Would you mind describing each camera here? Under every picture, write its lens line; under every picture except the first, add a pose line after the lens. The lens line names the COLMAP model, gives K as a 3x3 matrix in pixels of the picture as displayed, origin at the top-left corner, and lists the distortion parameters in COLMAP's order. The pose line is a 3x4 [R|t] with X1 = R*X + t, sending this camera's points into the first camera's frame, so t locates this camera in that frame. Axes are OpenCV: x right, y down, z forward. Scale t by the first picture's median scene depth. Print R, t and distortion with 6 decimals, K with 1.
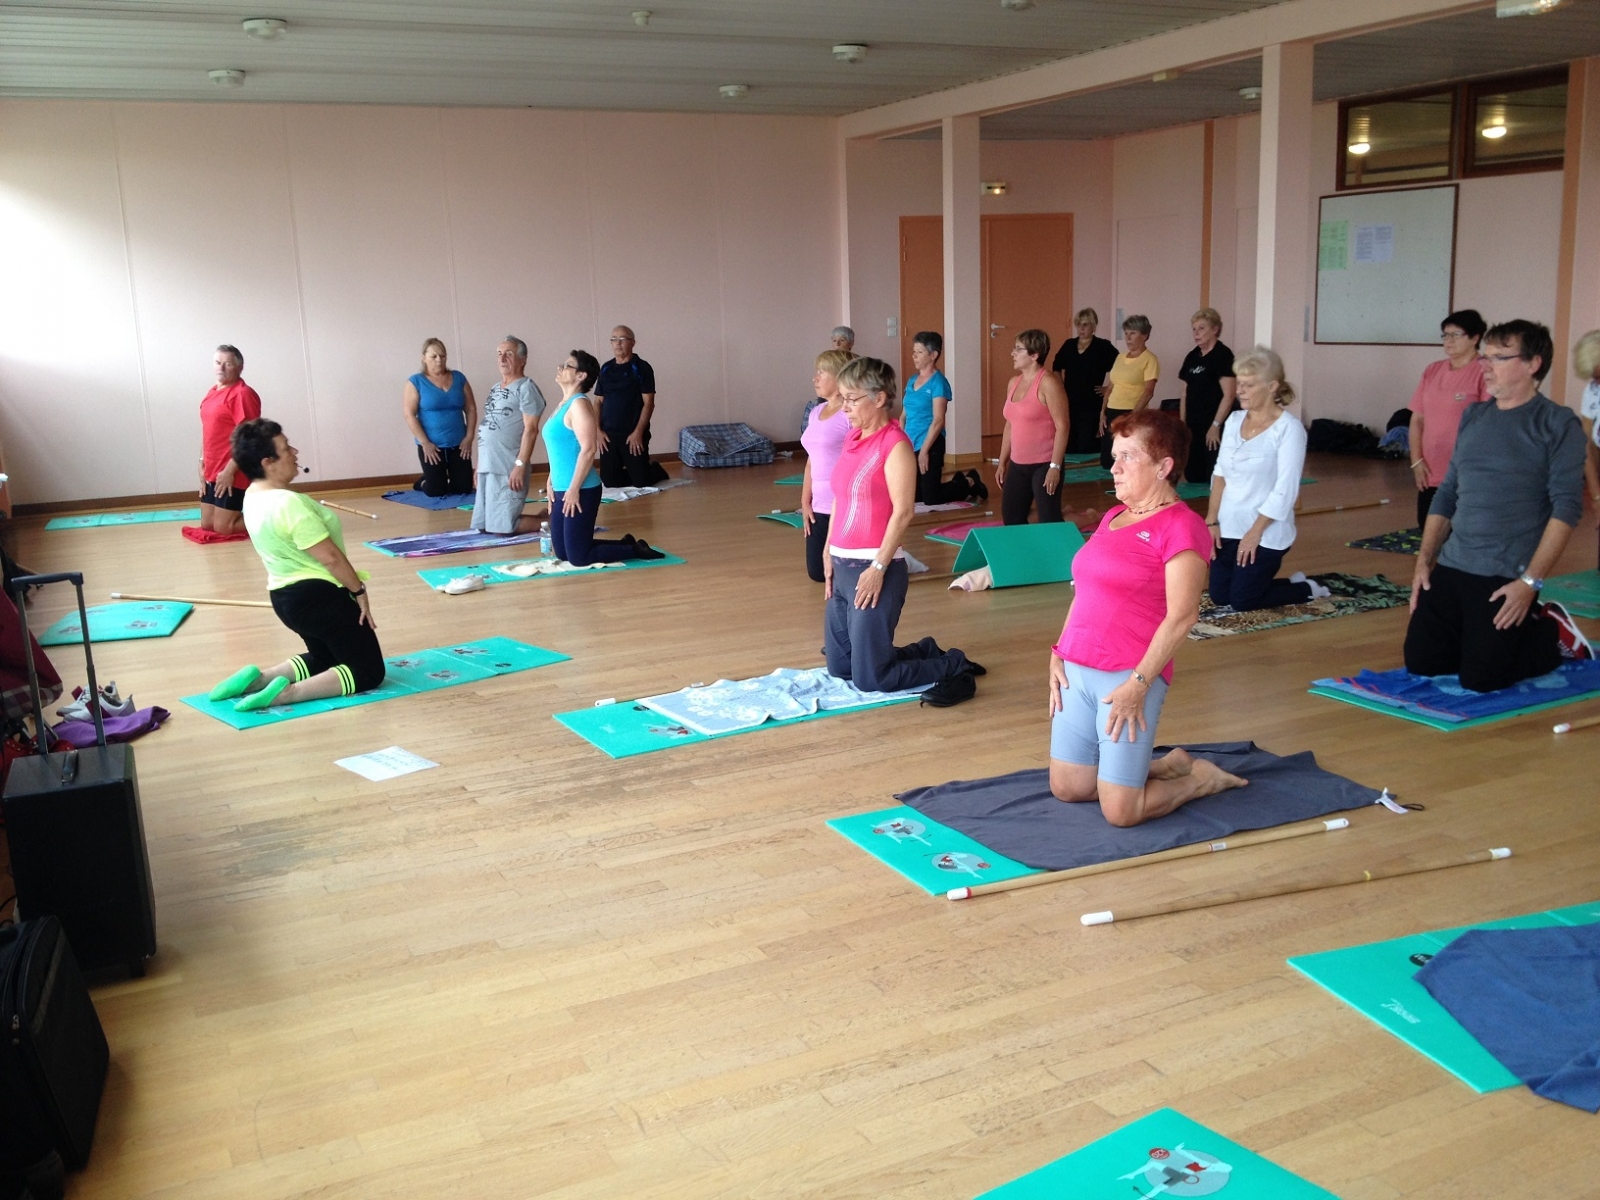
lens RADIAL K [[1512.1, 0, 800.0], [0, 1512.1, 600.0], [0, 0, 1]] dist [0.156908, -0.382621]
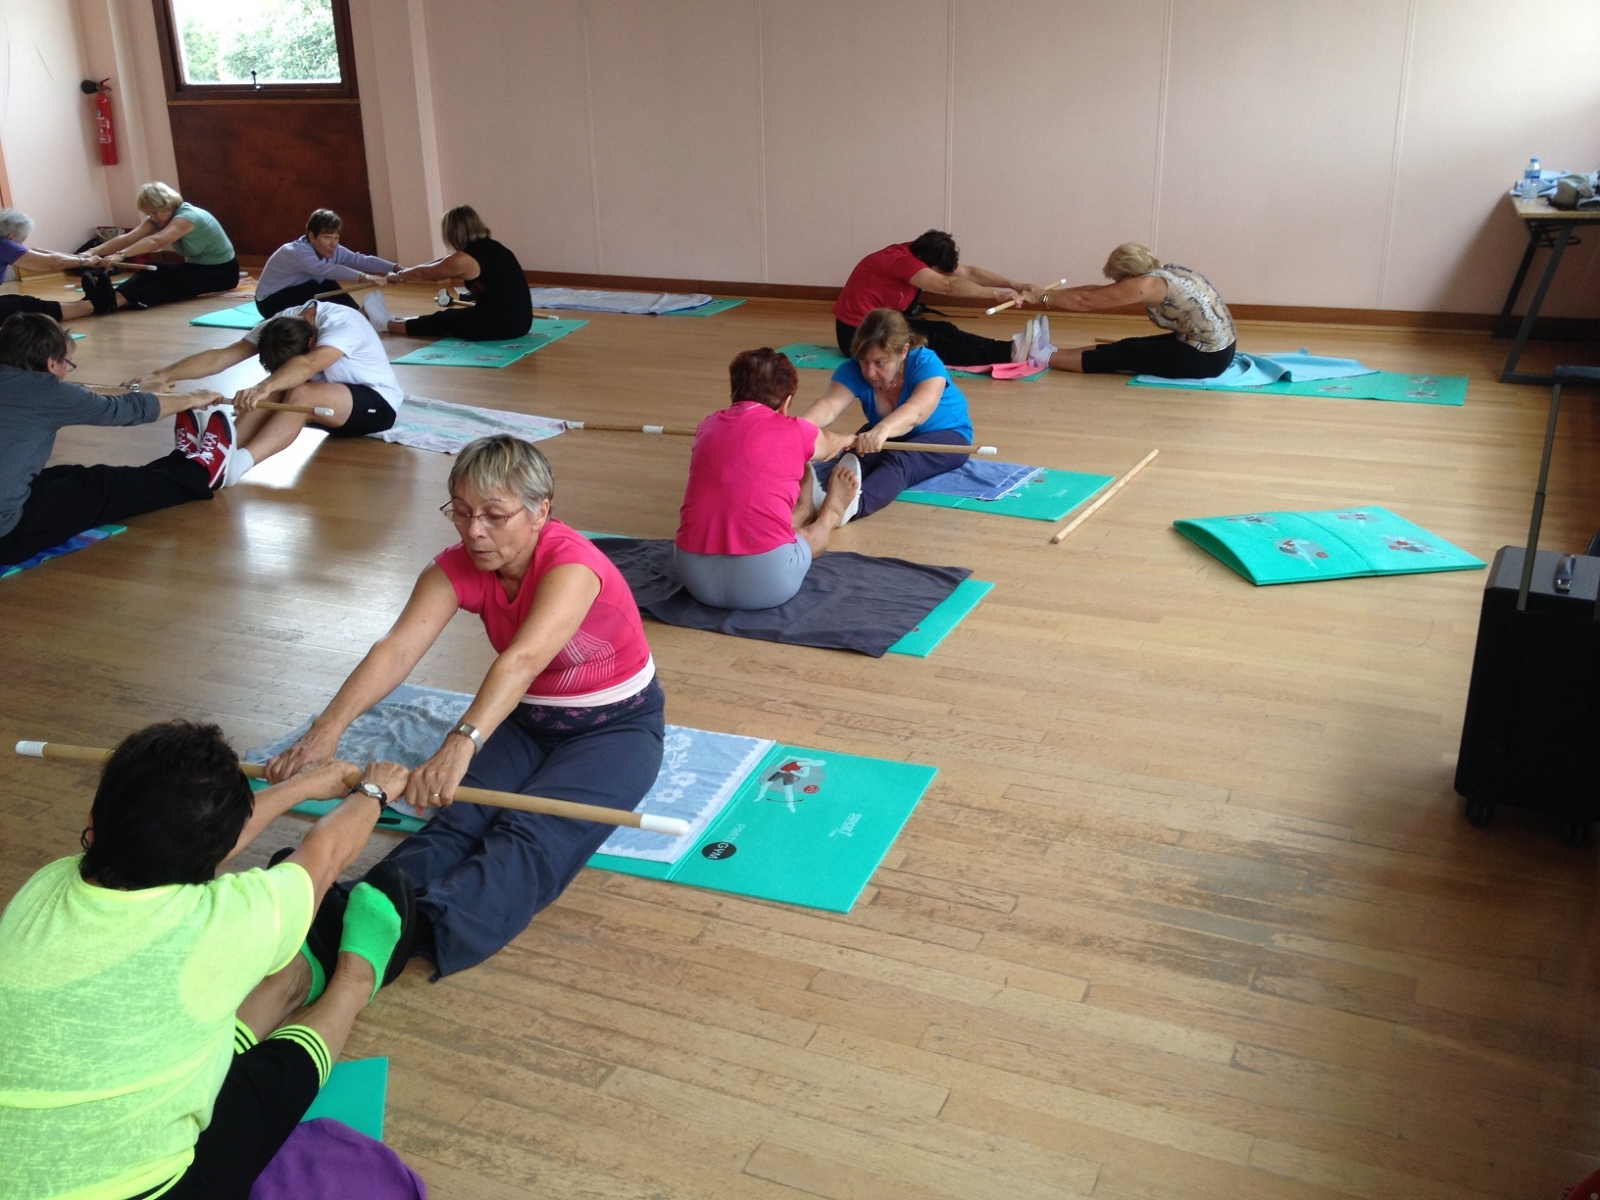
lens RADIAL K [[1512.1, 0, 800.0], [0, 1512.1, 600.0], [0, 0, 1]] dist [0.156908, -0.382621]
pose [[-0.635952, -0.211233, 0.742257, -0.706707], [0.194337, 0.886982, 0.418923, -0.261608], [-0.746859, 0.410663, -0.523028, 1.486368]]
